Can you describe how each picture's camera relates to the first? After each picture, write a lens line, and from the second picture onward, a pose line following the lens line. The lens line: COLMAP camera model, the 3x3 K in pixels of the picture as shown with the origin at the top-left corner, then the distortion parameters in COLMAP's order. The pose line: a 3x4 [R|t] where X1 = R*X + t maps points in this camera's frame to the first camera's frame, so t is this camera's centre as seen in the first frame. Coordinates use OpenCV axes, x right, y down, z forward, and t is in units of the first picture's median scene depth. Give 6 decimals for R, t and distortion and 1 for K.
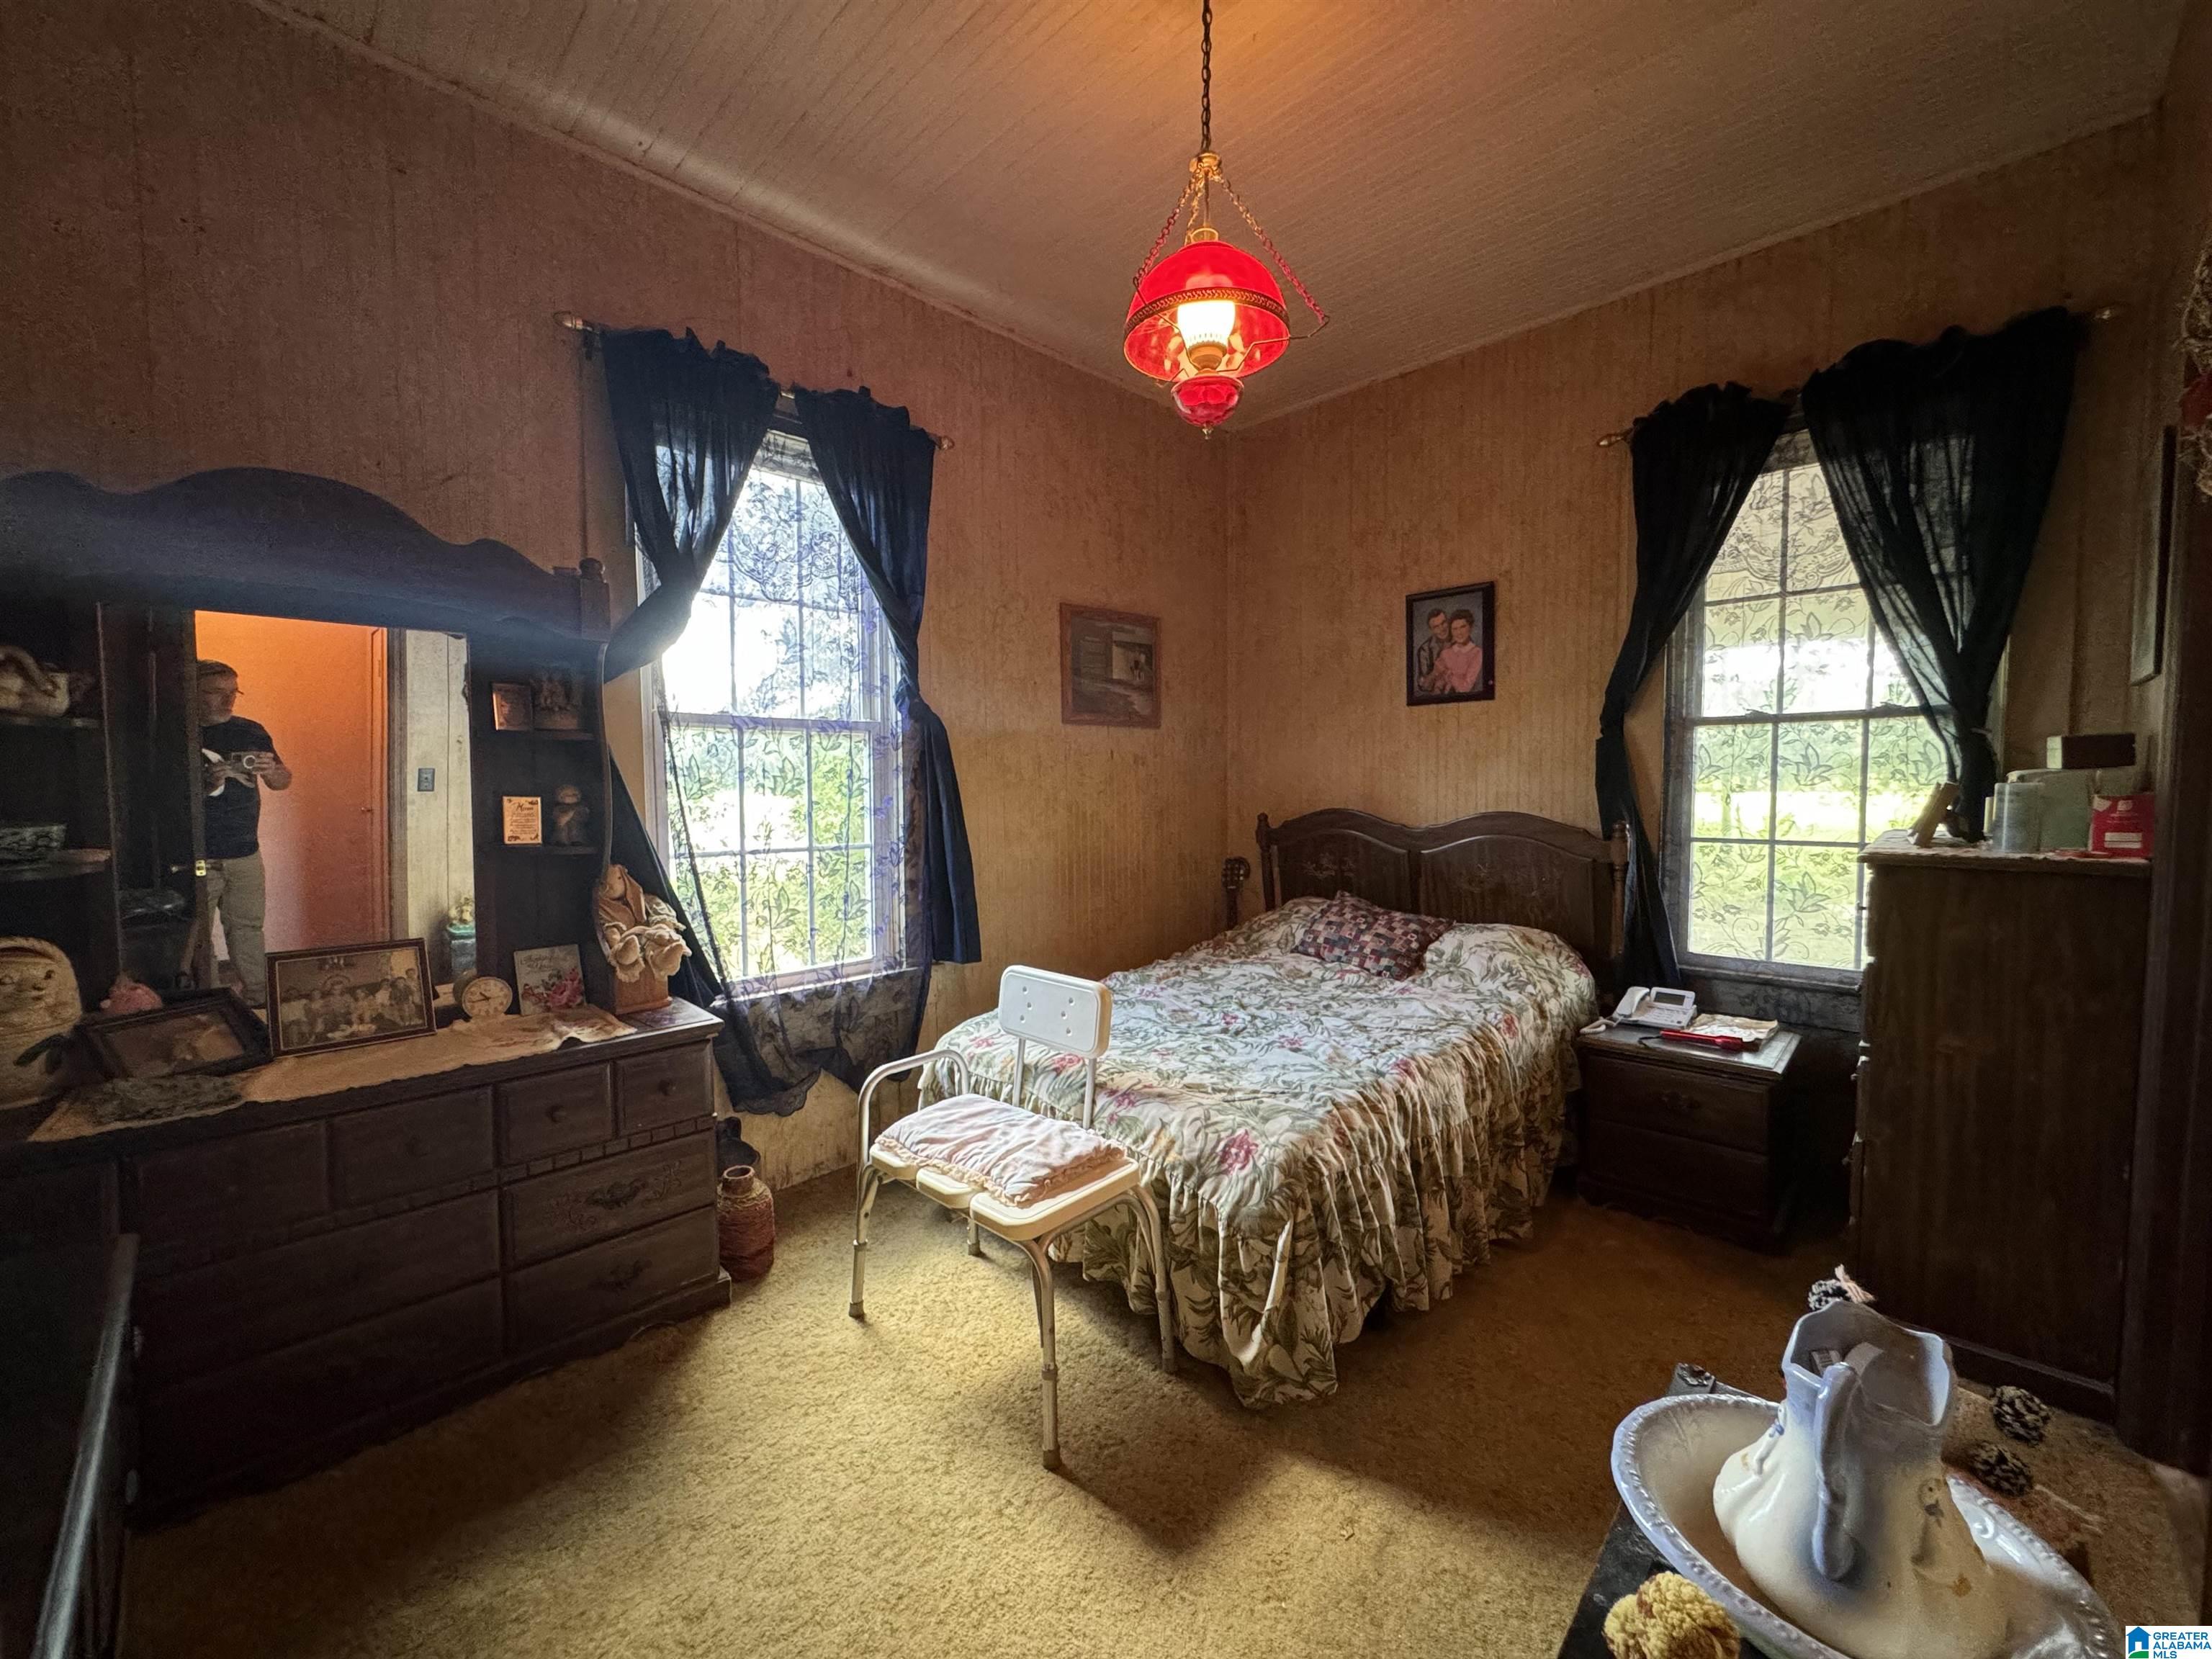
lens RADIAL K [[883.5, 0, 1102.2], [0, 883.5, 826.6], [0, 0, 1]] dist [-0.002495, -0.000173]
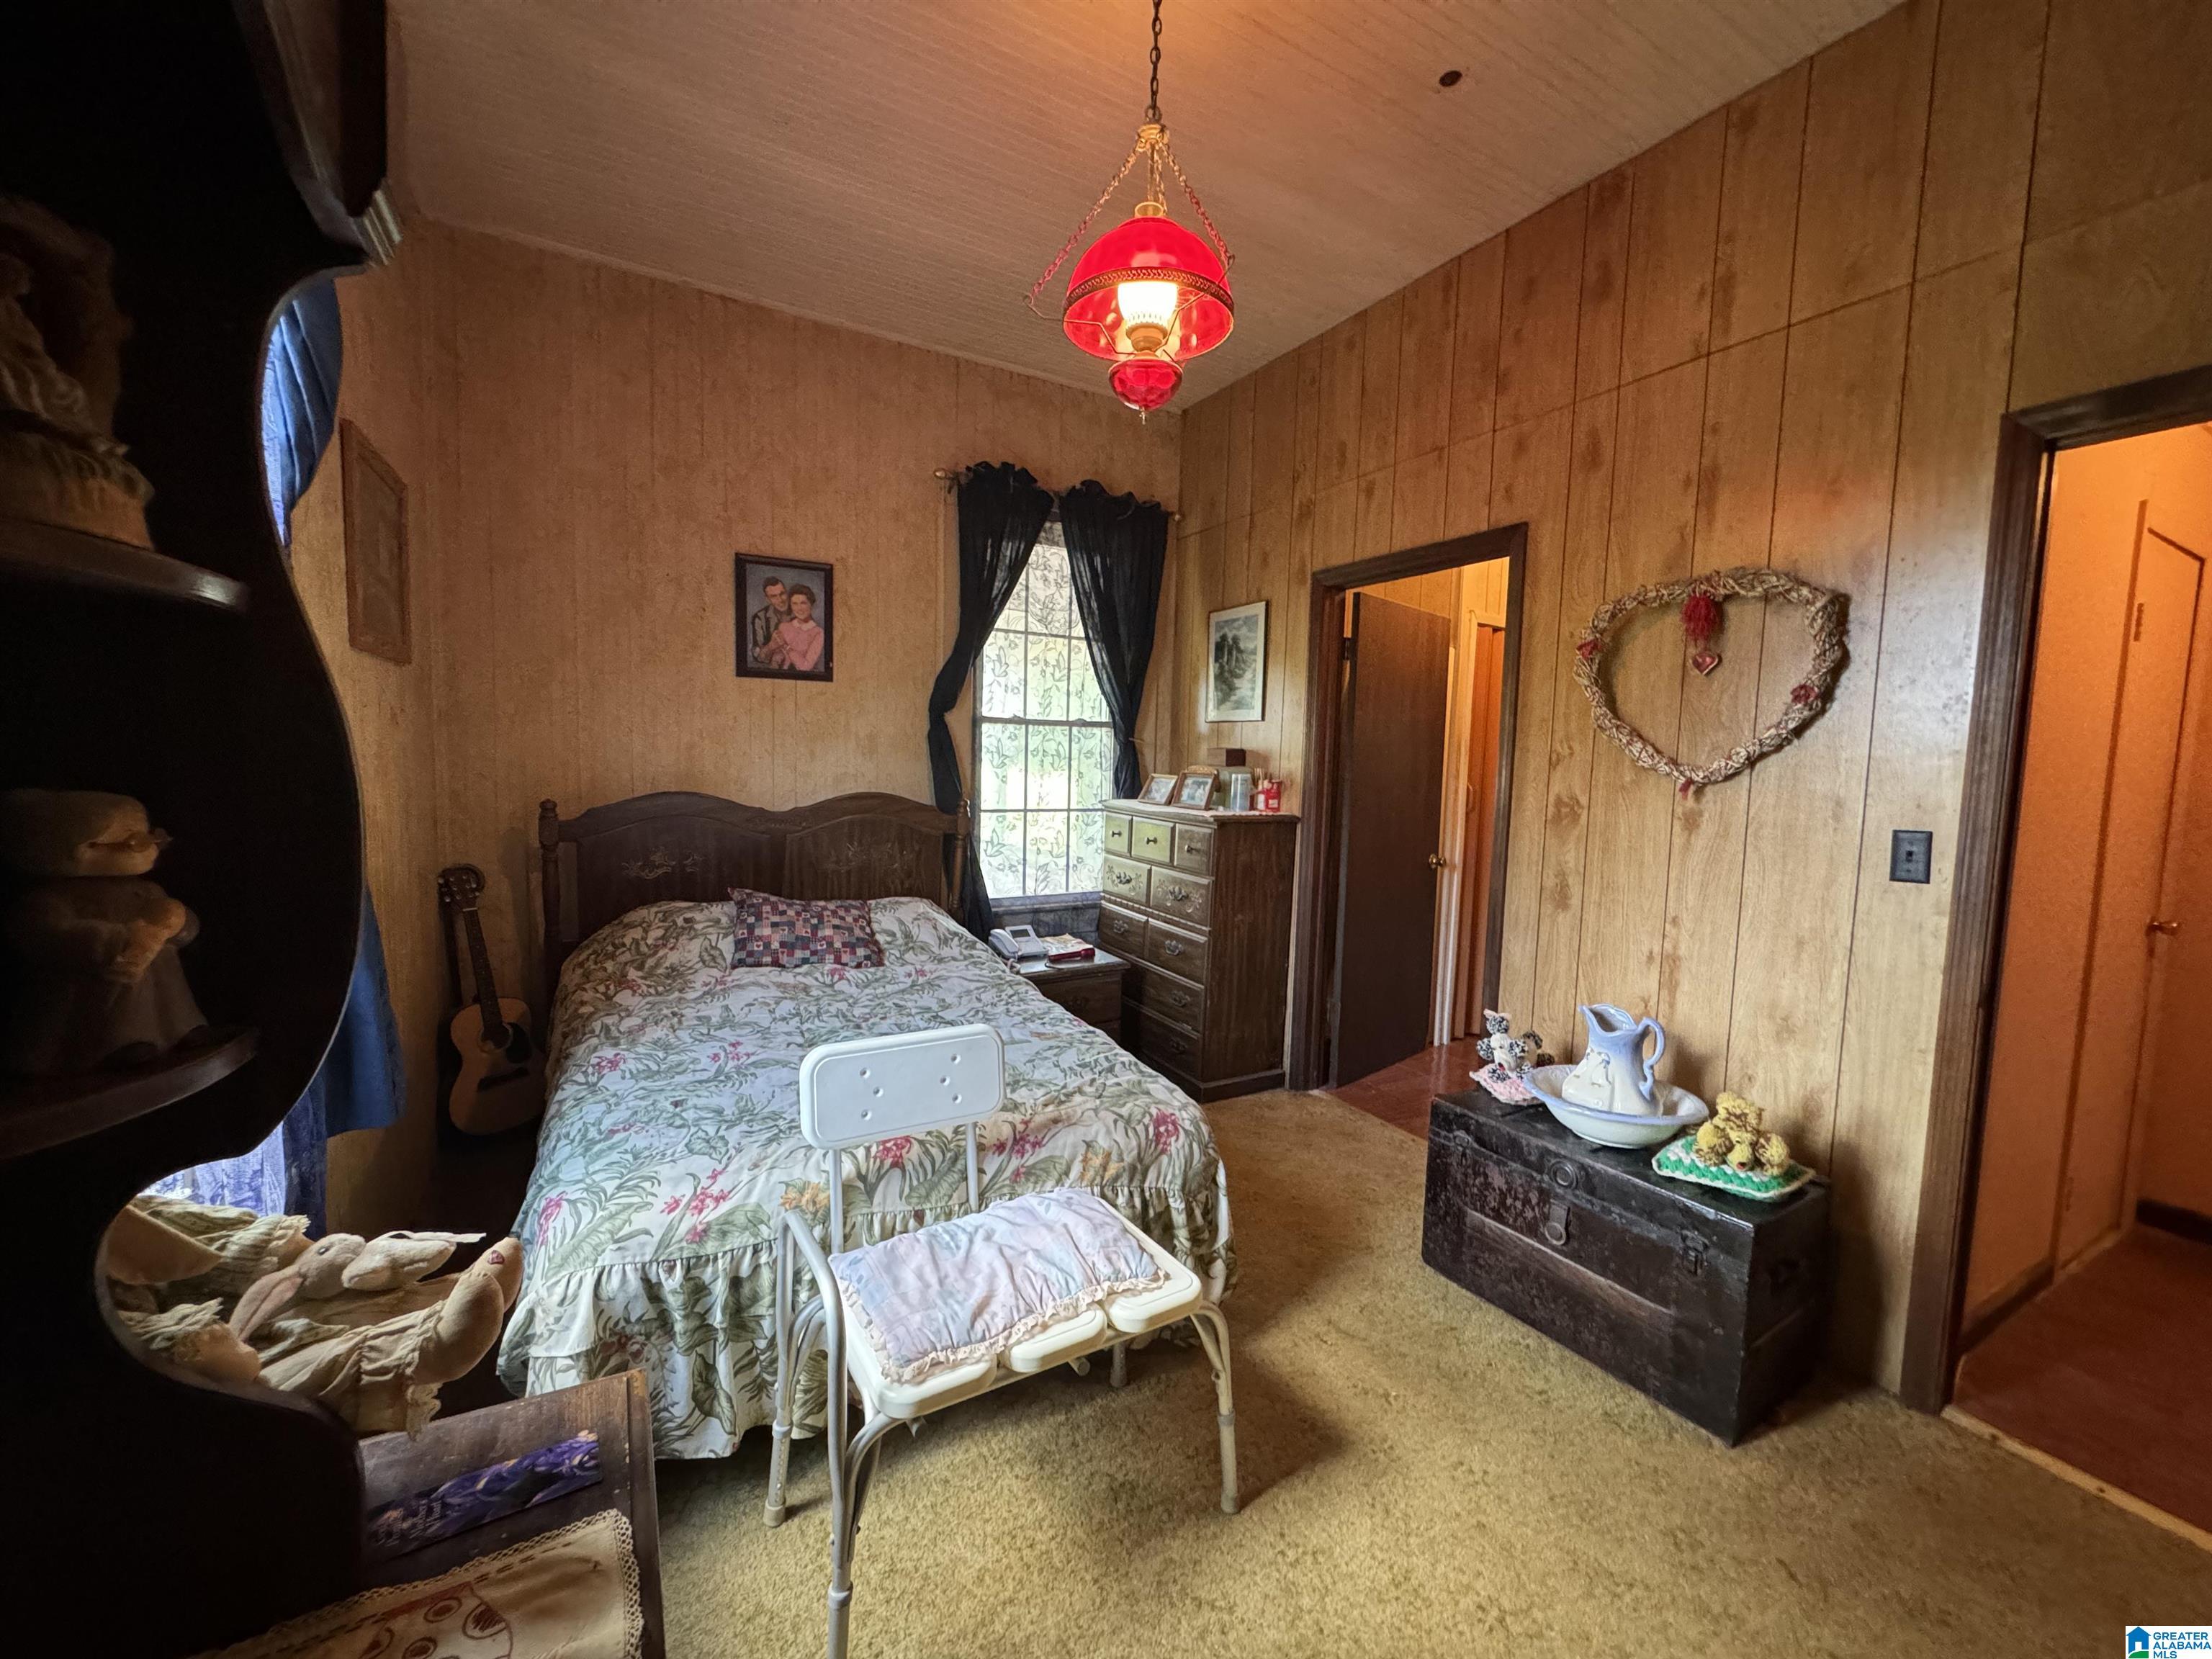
lens RADIAL K [[883.5, 0, 1107.7], [0, 883.5, 828.7], [0, 0, 1]] dist [-0.002495, -0.000173]
pose [[0.263261, -0.063720, 0.962618, -0.501897], [0.022793, 0.997949, 0.059825, -0.031104], [-0.964455, 0.006191, 0.264173, 0.460469]]
